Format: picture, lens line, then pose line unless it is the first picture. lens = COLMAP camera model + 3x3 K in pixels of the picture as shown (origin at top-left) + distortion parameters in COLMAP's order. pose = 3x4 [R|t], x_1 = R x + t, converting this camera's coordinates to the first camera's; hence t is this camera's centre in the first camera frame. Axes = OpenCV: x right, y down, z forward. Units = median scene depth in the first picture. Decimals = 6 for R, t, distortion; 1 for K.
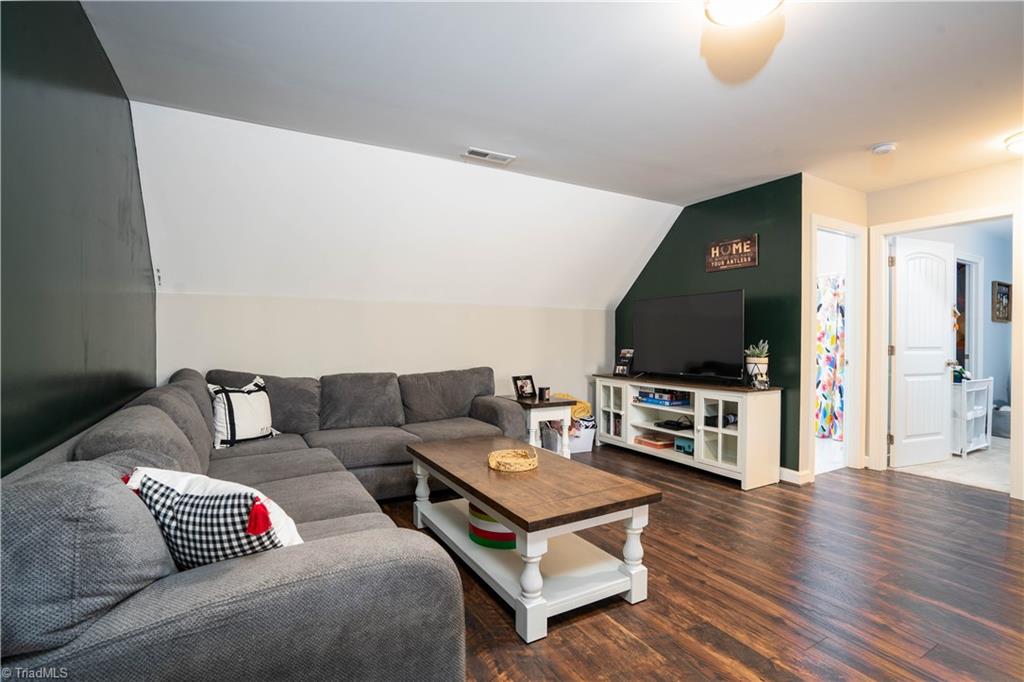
lens RADIAL K [[474.9, 0, 510.2], [0, 474.9, 338.7], [0, 0, 1]] dist [-0.075340, 0.029131]
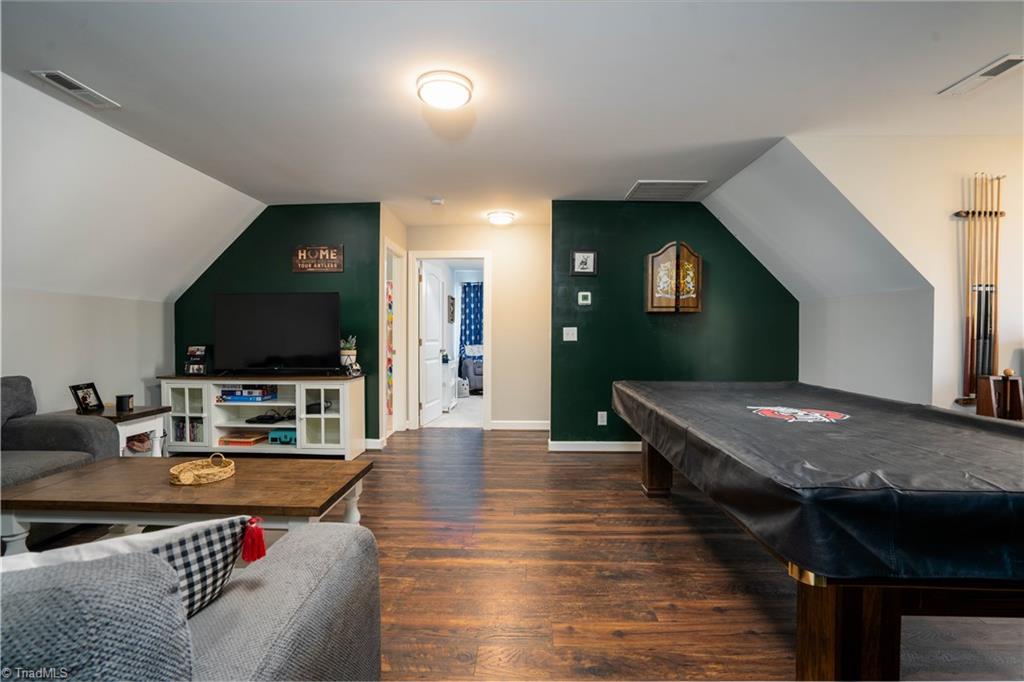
lens RADIAL K [[474.9, 0, 510.2], [0, 474.9, 338.7], [0, 0, 1]] dist [-0.075340, 0.029131]
pose [[0.508826, -0.012767, 0.860775, -0.267602], [0.002336, 0.999907, 0.013450, -0.003595], [-0.860866, -0.004833, 0.508808, 0.031725]]
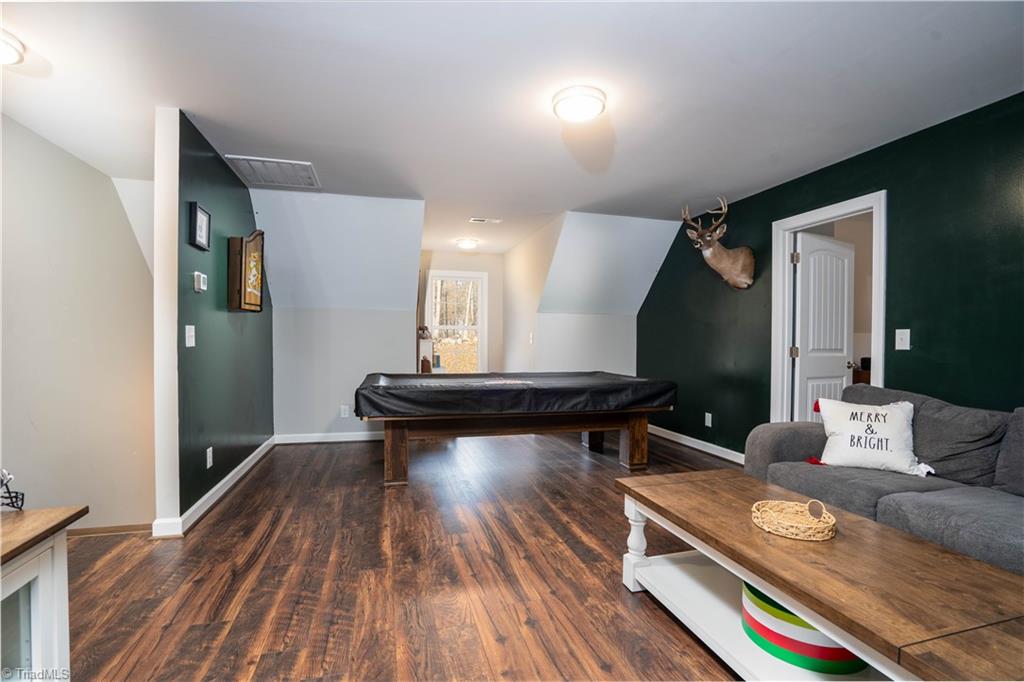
lens RADIAL K [[474.9, 0, 510.2], [0, 474.9, 338.7], [0, 0, 1]] dist [-0.075340, 0.029131]
pose [[-0.970559, -0.011087, 0.240608, 0.147229], [-0.010133, 0.999935, 0.005203, -0.004588], [-0.240650, 0.002611, -0.970608, 1.049038]]
